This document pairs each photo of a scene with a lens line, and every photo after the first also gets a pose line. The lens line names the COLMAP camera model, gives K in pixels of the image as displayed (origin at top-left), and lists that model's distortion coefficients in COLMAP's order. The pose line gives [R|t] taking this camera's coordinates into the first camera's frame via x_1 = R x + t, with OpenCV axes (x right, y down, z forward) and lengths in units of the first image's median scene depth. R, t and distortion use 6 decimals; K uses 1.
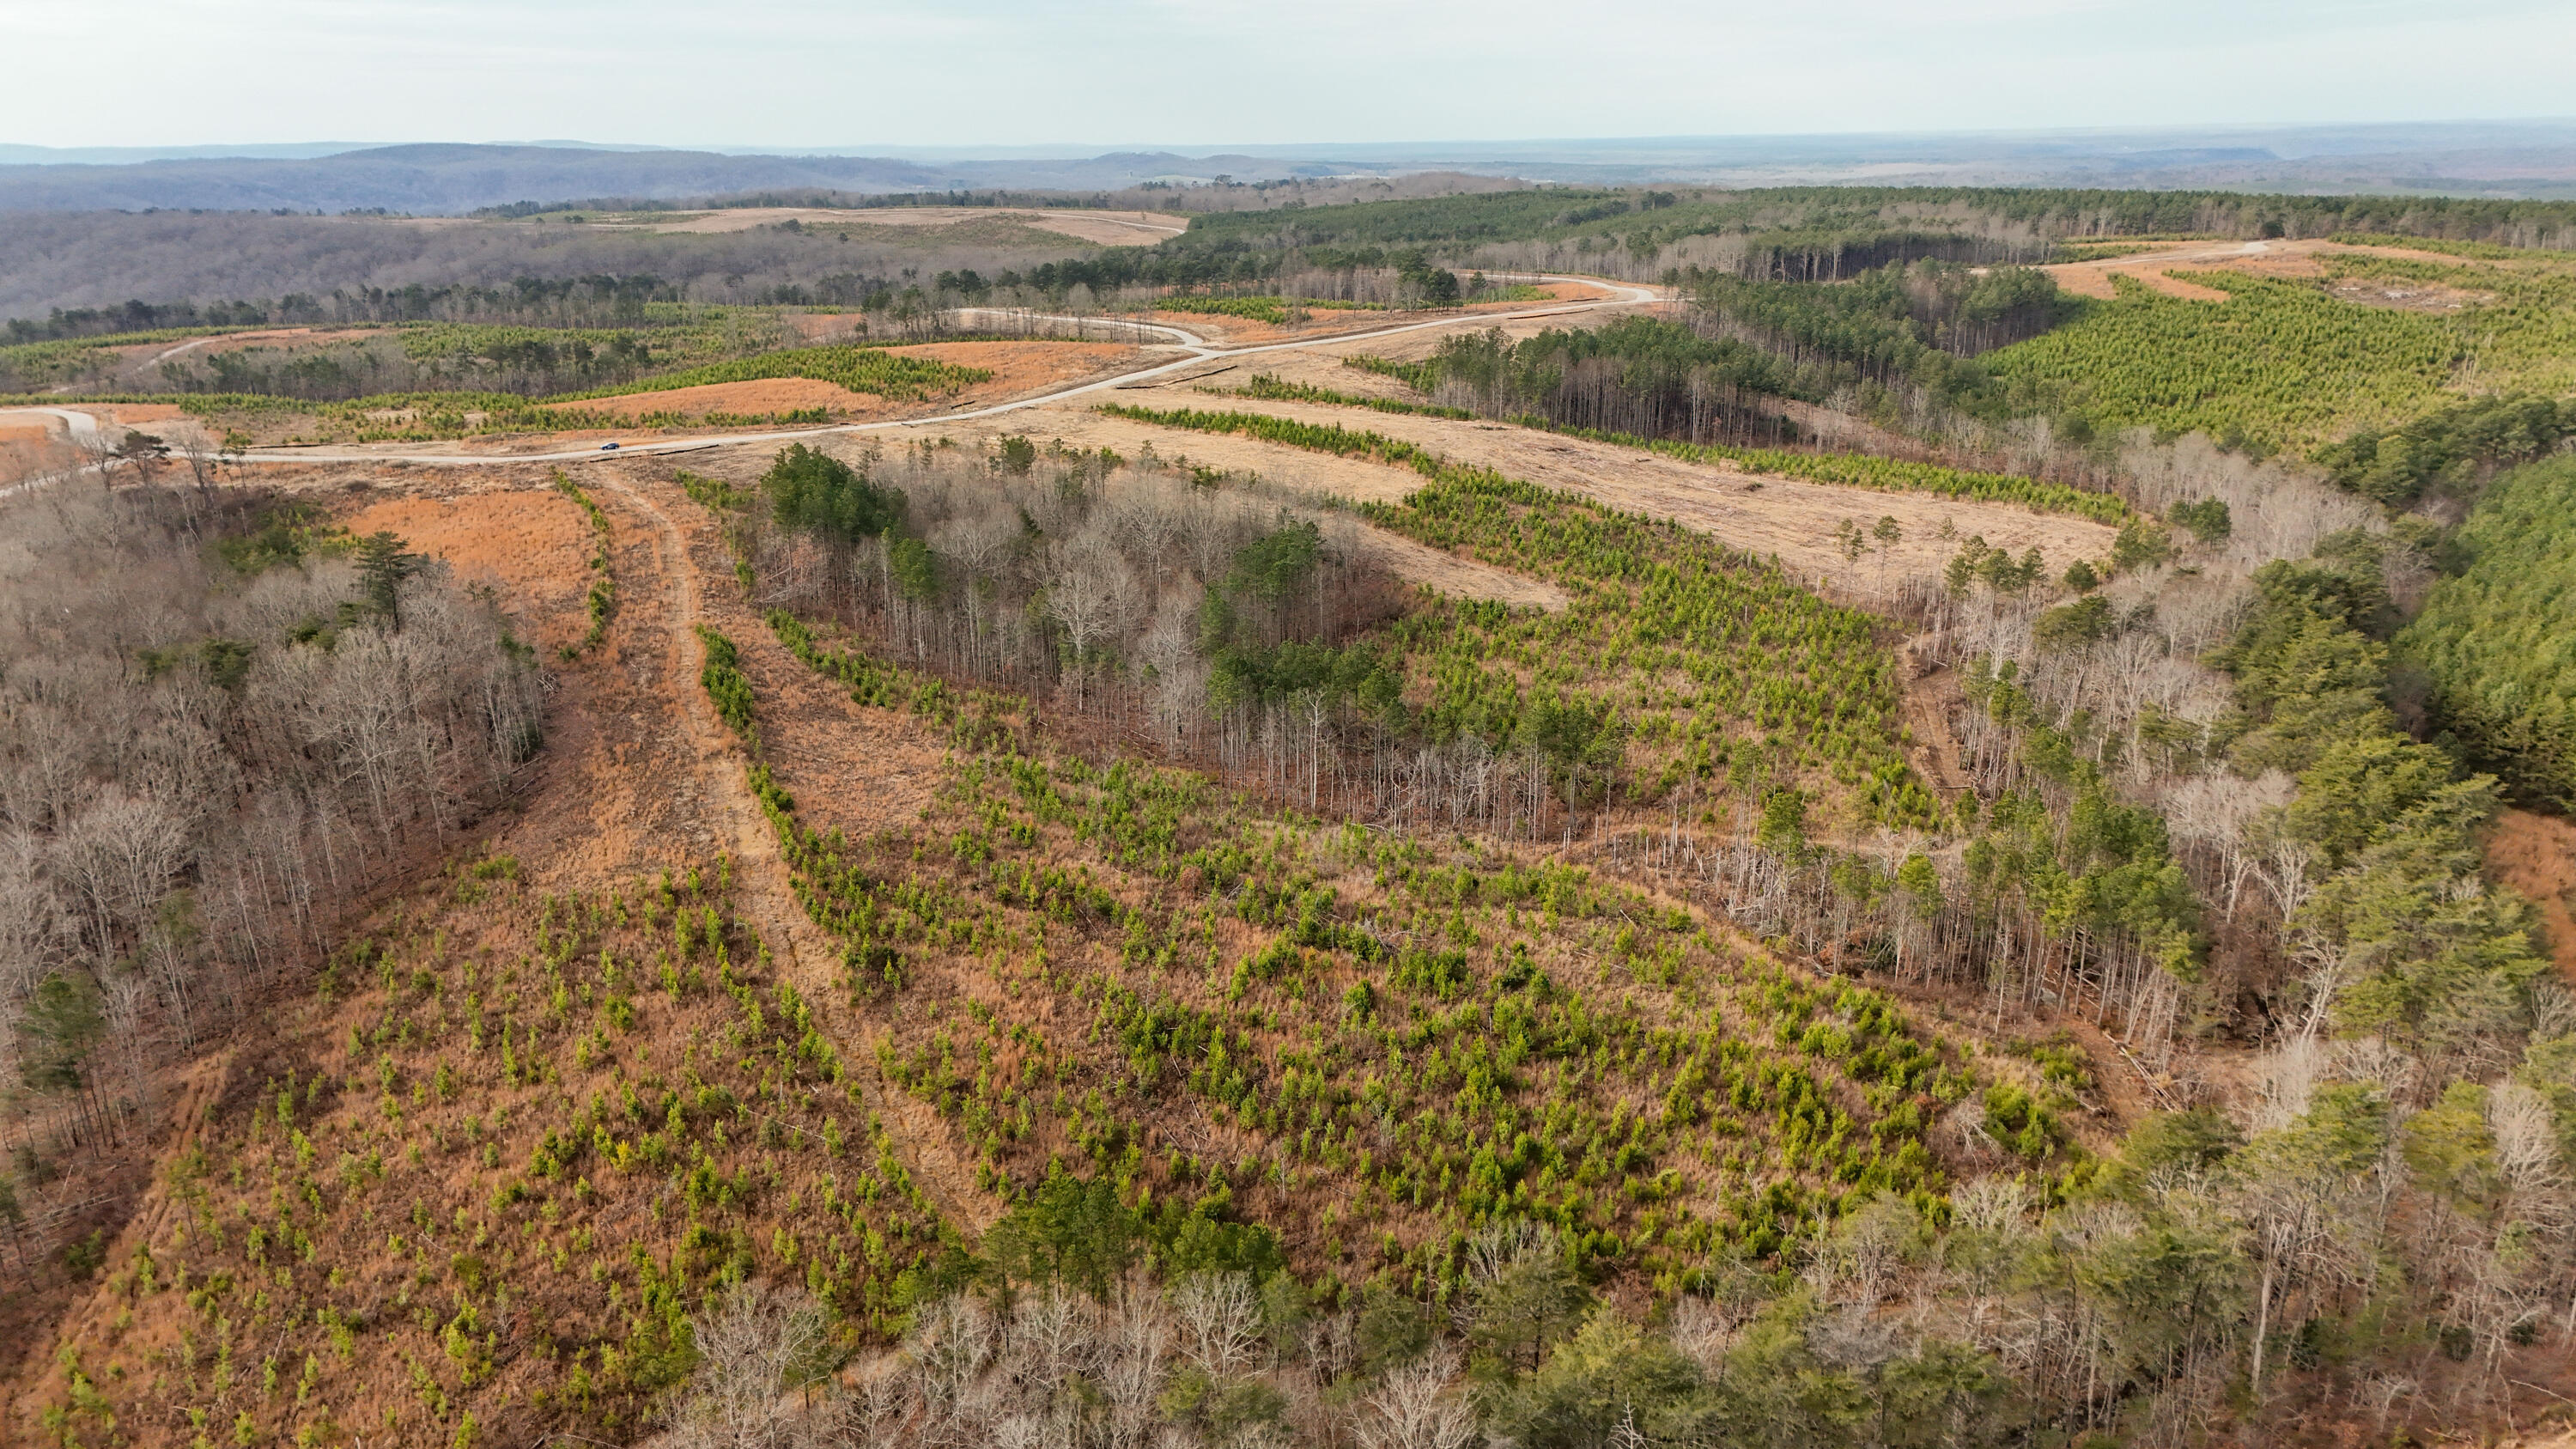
lens RADIAL K [[1880.4, 0, 1288.0], [0, 1880.4, 724.5], [0, 0, 1]] dist [0.082617, -0.082194]
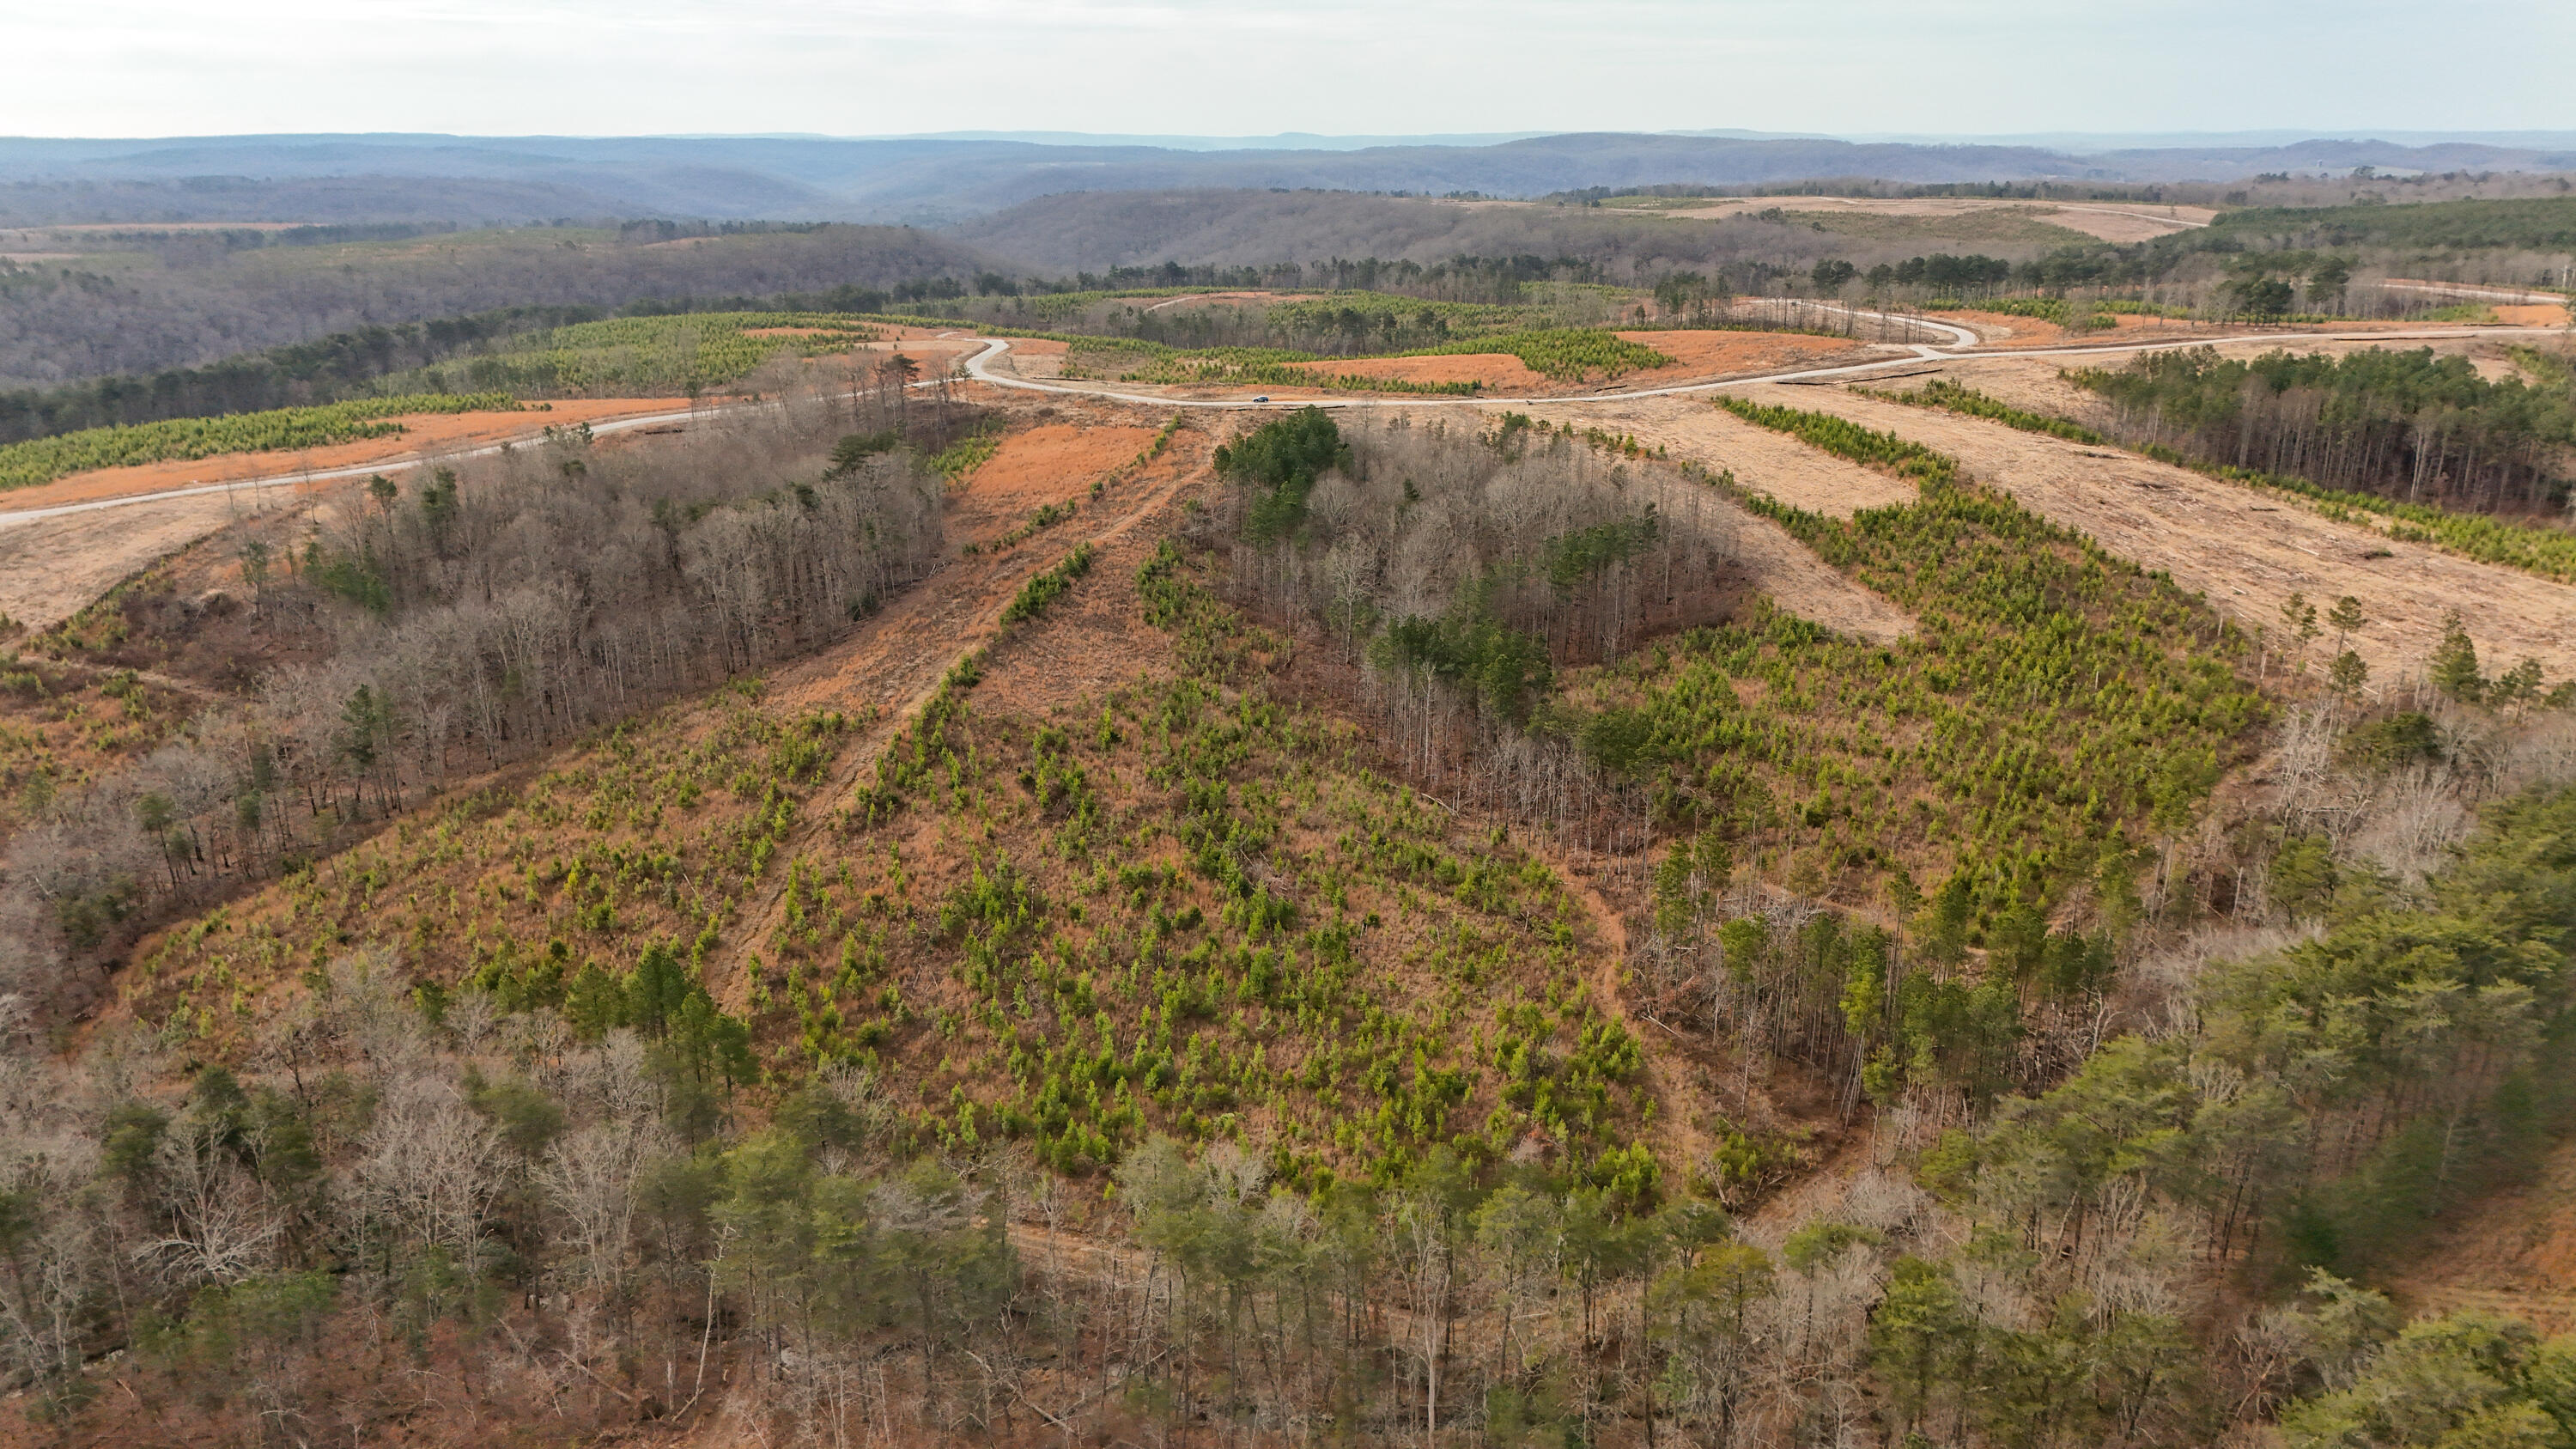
lens RADIAL K [[1880.4, 0, 1288.0], [0, 1880.4, 724.5], [0, 0, 1]] dist [0.082617, -0.082194]
pose [[0.837256, 0.173465, -0.518568, 0.219308], [-0.170527, 0.983884, 0.053793, -0.012261], [0.519542, 0.043392, 0.853343, 0.031833]]
